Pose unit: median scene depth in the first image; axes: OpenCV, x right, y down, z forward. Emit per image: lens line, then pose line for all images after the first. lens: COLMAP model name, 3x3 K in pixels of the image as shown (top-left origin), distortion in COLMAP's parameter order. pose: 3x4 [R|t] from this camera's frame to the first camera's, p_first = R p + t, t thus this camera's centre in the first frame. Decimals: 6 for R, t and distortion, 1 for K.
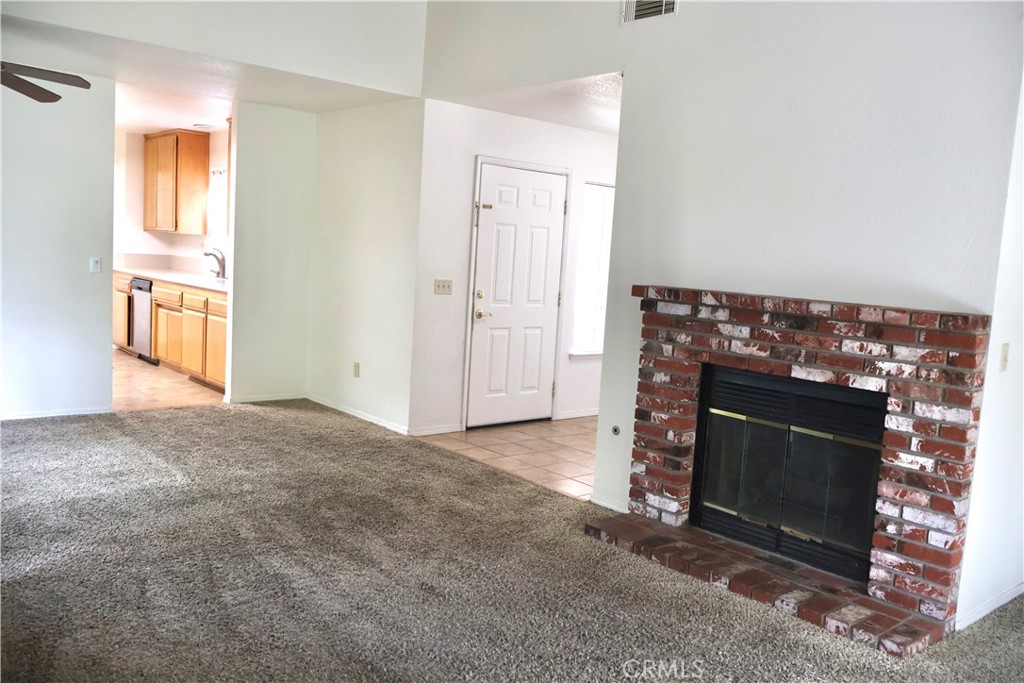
lens RADIAL K [[844.9, 0, 516.1], [0, 844.9, 337.9], [0, 0, 1]] dist [-0.005084, -0.002124]
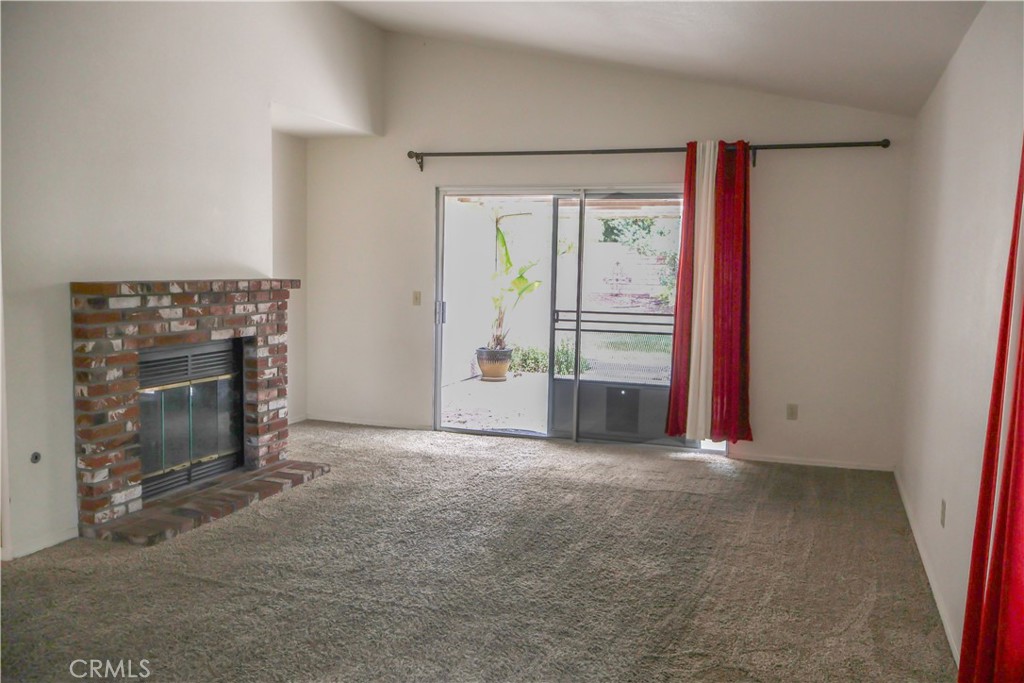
lens RADIAL K [[844.9, 0, 511.4], [0, 844.9, 343.4], [0, 0, 1]] dist [-0.005084, -0.002124]
pose [[-0.471199, -0.151170, 0.868976, -0.990485], [0.043602, 0.980007, 0.194128, -0.175707], [-0.880949, 0.129362, -0.455187, 1.143237]]
